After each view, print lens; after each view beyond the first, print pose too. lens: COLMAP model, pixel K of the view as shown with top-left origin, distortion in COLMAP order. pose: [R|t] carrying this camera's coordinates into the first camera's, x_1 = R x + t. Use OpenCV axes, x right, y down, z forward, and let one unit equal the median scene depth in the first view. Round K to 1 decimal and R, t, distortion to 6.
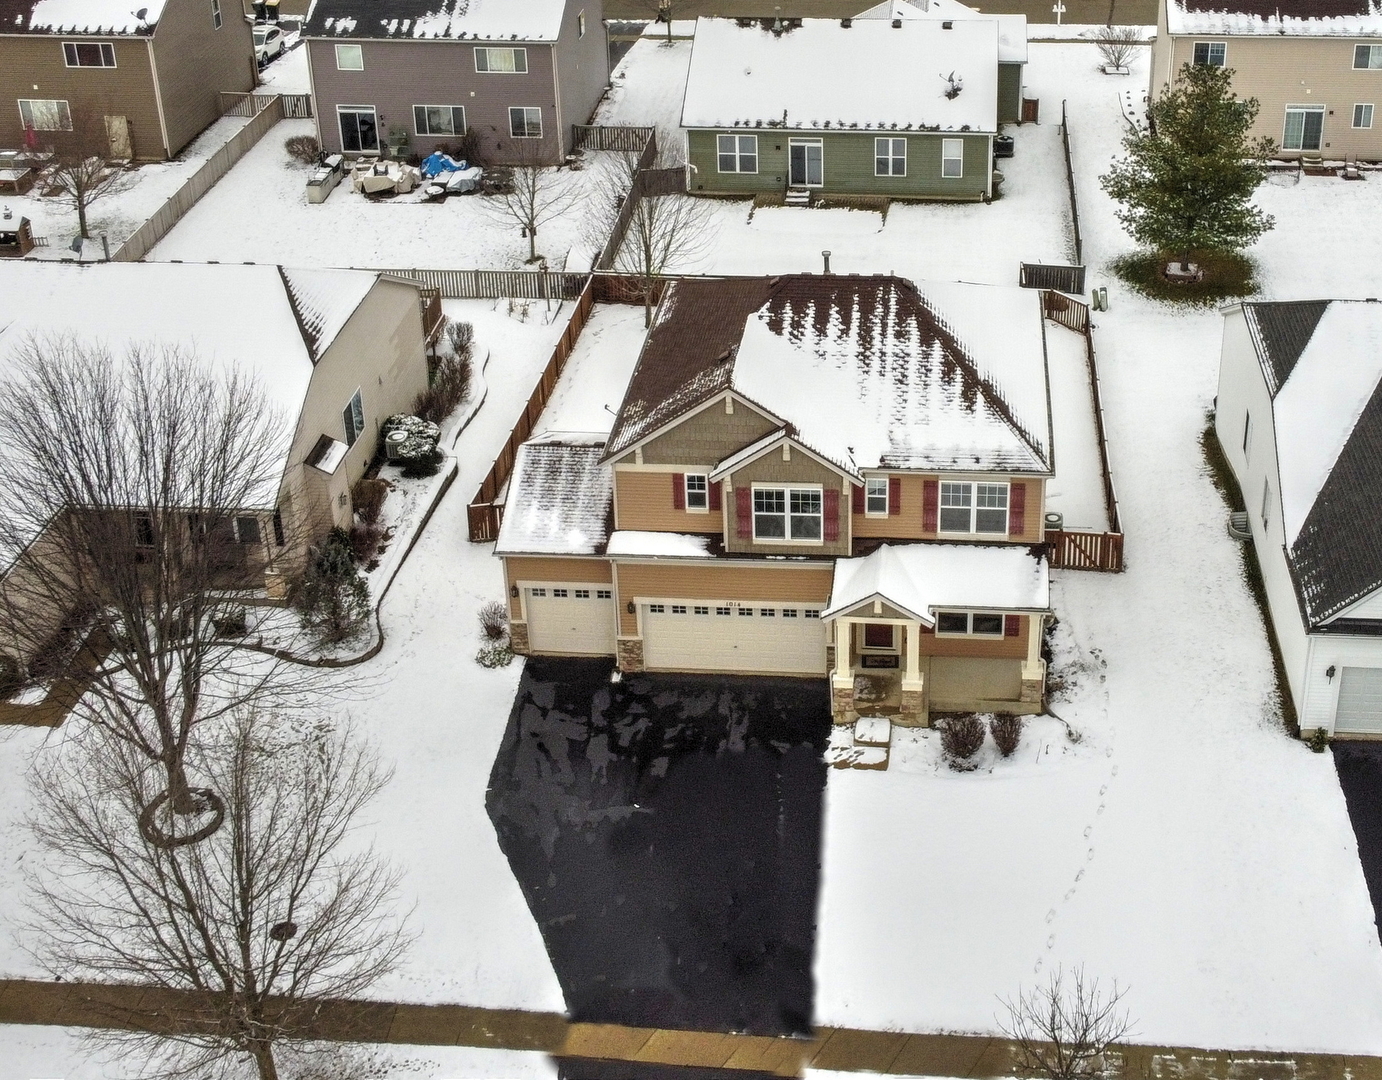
lens RADIAL K [[1836.0, 0, 691.0], [0, 1836.0, 540.0], [0, 0, 1]] dist [0.003657, 0.027776]
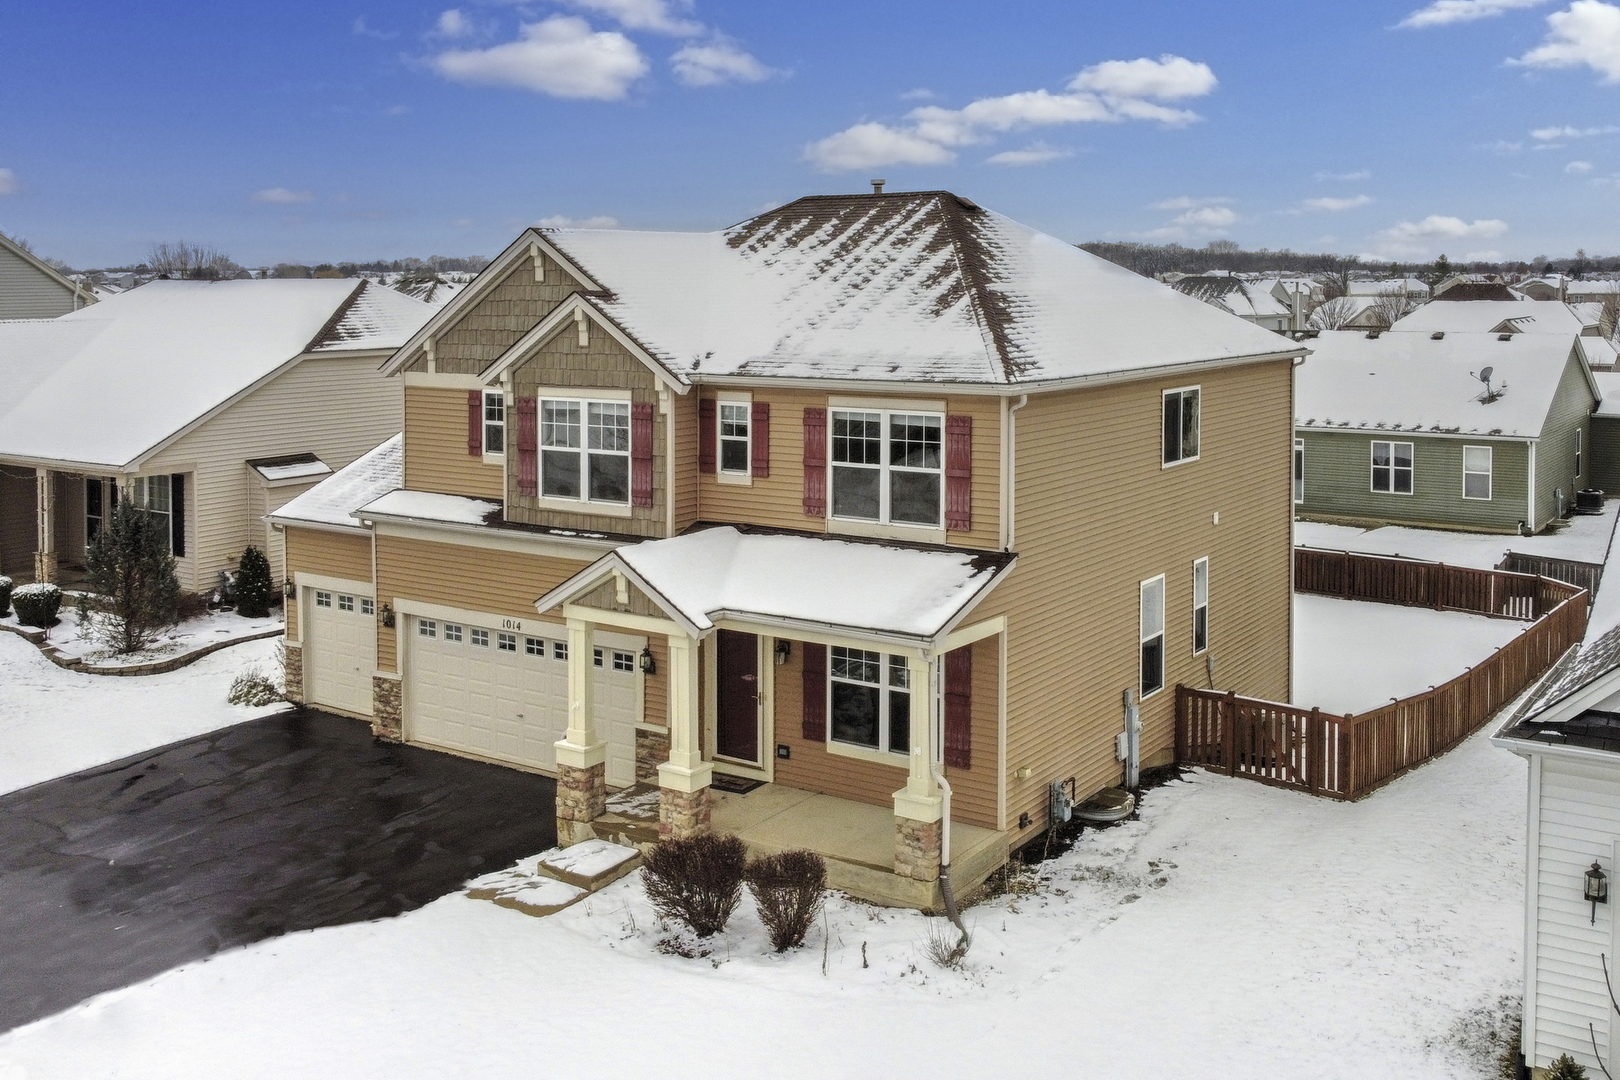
lens RADIAL K [[1540.9, 0, 747.5], [0, 1540.9, 426.4], [0, 0, 1]] dist [-0.003786, 0.000011]
pose [[0.879851, 0.078981, -0.468641, 0.318495], [-0.273023, 0.891136, -0.362402, 0.138087], [0.389000, 0.446810, 0.805630, 0.619693]]
